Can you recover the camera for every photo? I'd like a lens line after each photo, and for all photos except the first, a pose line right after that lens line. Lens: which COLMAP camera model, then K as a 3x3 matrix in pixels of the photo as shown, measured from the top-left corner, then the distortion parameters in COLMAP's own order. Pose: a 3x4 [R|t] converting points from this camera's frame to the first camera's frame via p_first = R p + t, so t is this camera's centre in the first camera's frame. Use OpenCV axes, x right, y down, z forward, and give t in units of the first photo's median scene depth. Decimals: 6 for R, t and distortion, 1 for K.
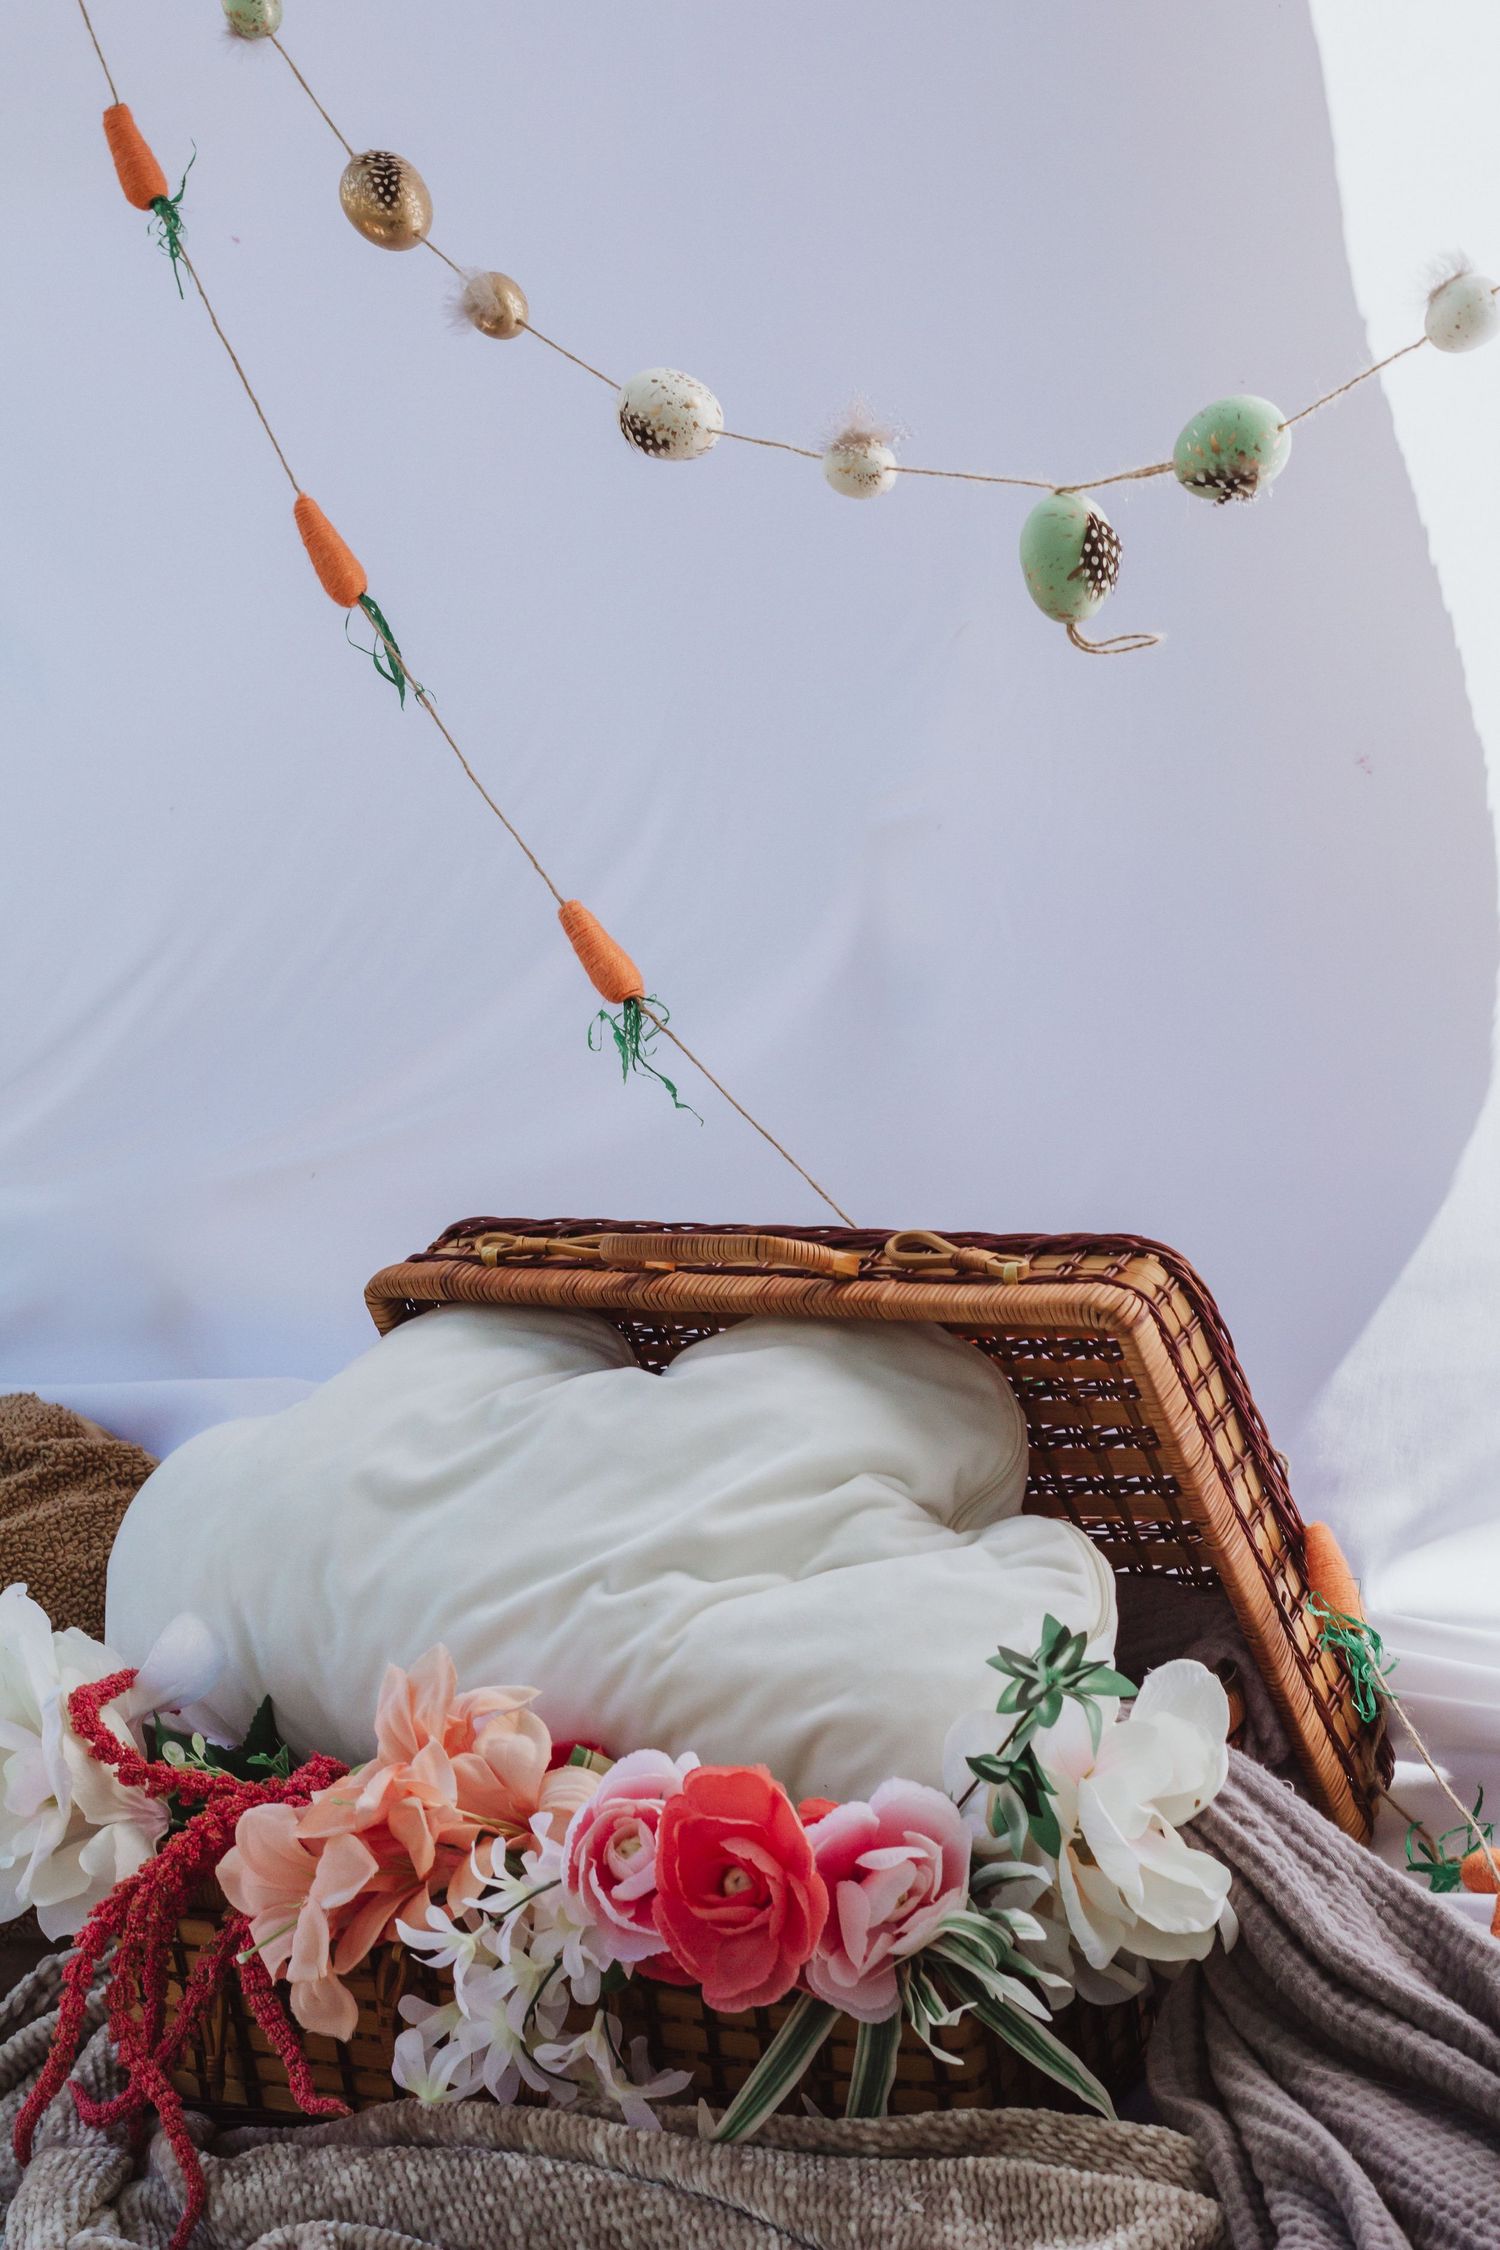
lens RADIAL K [[5128.5, 0, 748.3], [0, 5128.5, 1124.4], [0, 0, 1]] dist [-0.117409, 0.000000]
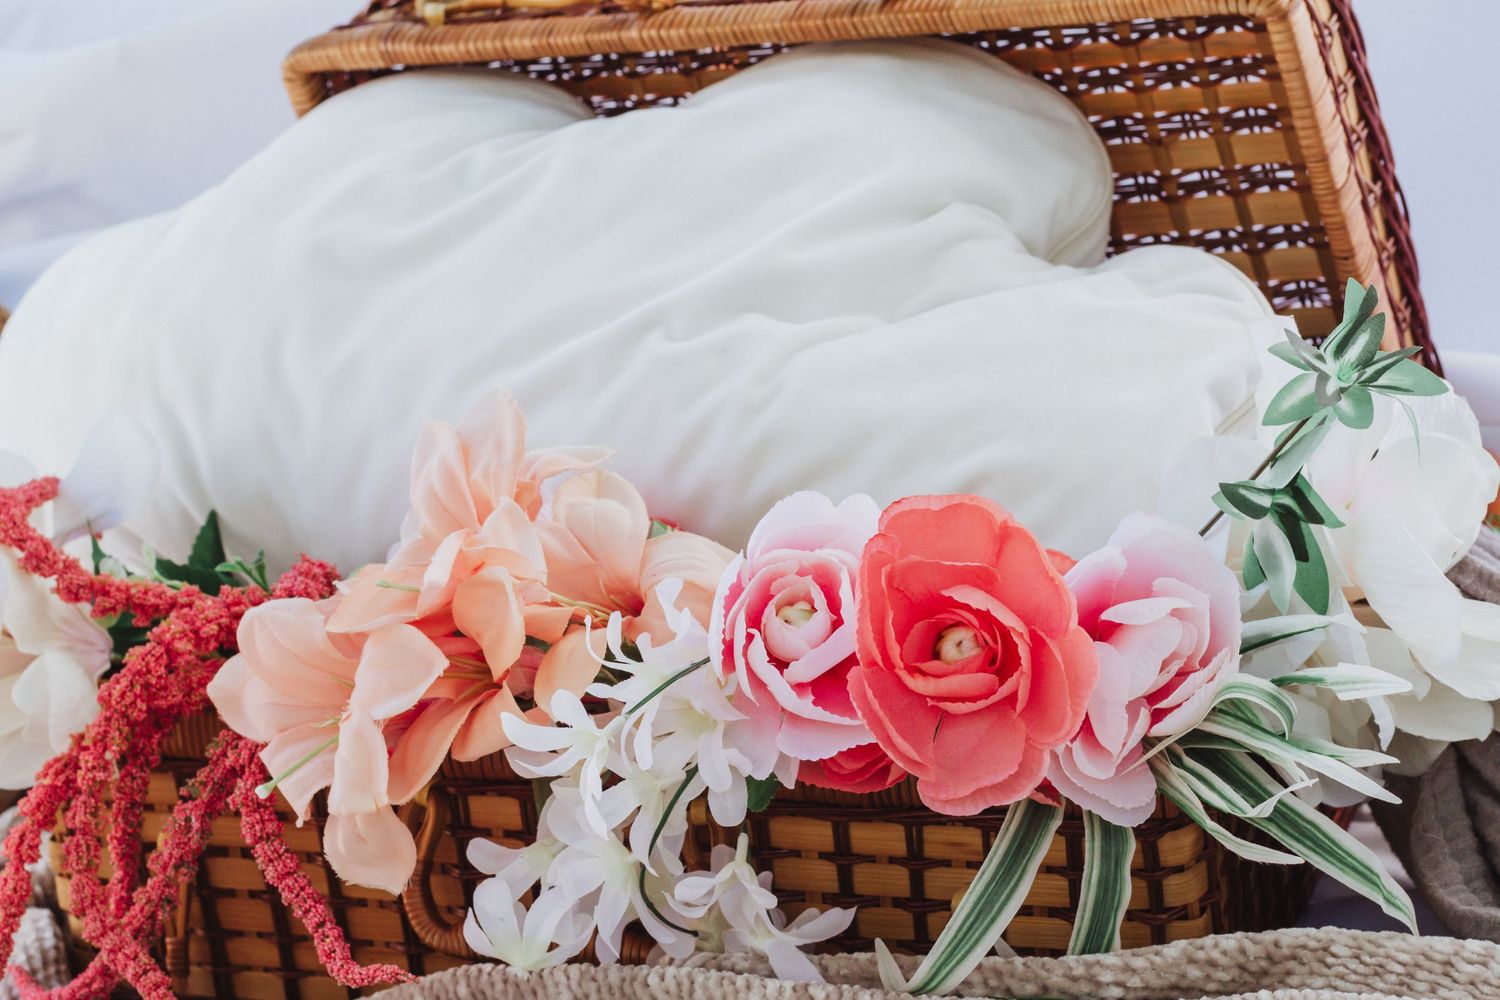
lens RADIAL K [[3419.0, 0, 762.9], [0, 3419.0, 507.0], [0, 0, 1]] dist [-0.117409, 0.000000]
pose [[0.984562, -0.024900, 0.173259, -0.111471], [0.019825, 0.999324, 0.030962, 0.104654], [-0.173912, -0.027049, 0.984390, 0.476345]]
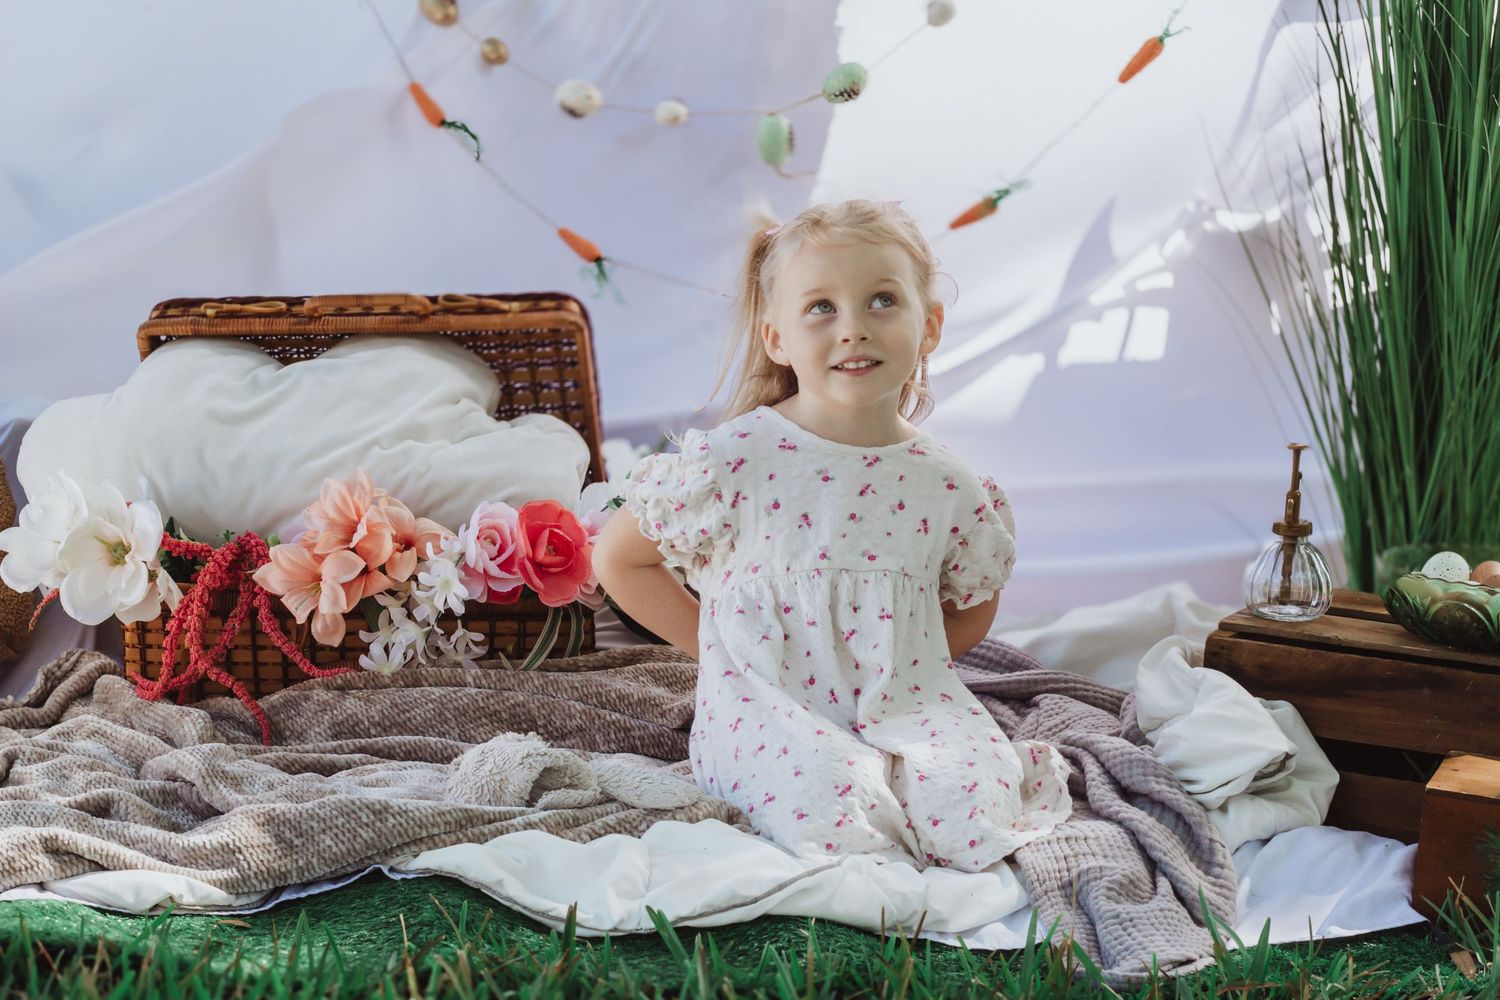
lens RADIAL K [[3419.0, 0, 749.9], [0, 3419.0, 502.5], [0, 0, 1]] dist [-0.117409, 0.000000]
pose [[0.800133, -0.026841, 0.599222, -0.803889], [0.024472, 0.999627, 0.012100, 0.103393], [-0.599323, 0.004983, 0.800492, -0.274267]]
